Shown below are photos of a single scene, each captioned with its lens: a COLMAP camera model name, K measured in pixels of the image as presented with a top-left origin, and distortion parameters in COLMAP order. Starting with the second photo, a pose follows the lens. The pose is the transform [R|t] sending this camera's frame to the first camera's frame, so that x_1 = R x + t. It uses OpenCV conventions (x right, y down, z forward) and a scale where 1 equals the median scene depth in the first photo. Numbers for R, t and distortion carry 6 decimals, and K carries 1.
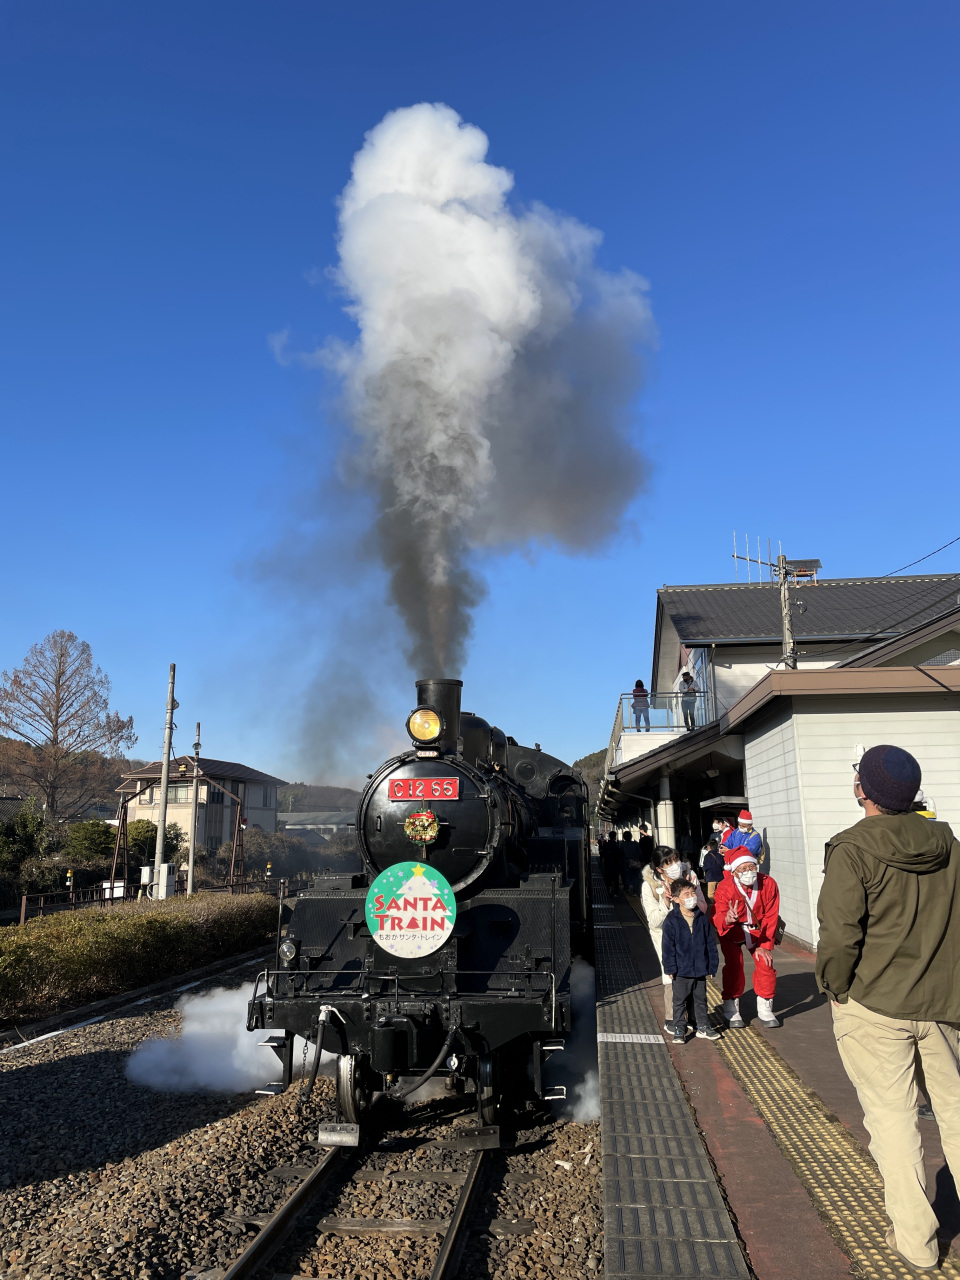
lens RADIAL K [[965.4, 0, 480.2], [0, 965.4, 638.4], [0, 0, 1]] dist [0.001232, 0.000089]
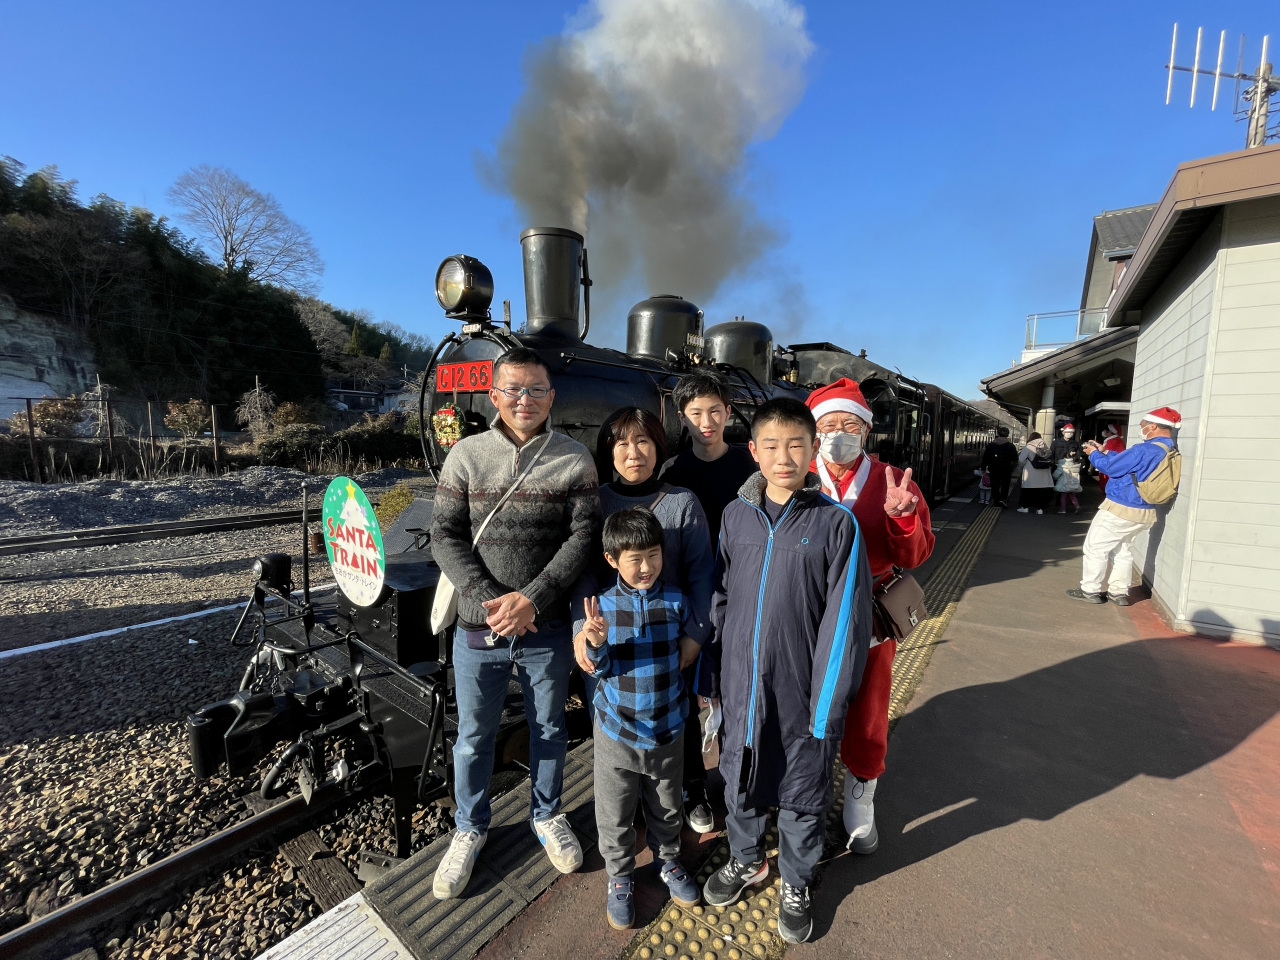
lens RADIAL K [[515.6, 0, 638.9], [0, 515.6, 481.0], [0, 0, 1]] dist [0.000450, 0.000030]
pose [[0.853583, 0.077984, -0.515087, 0.111407], [0.078507, 0.958185, 0.275169, 0.055528], [0.515008, -0.275318, 0.811768, 0.301246]]
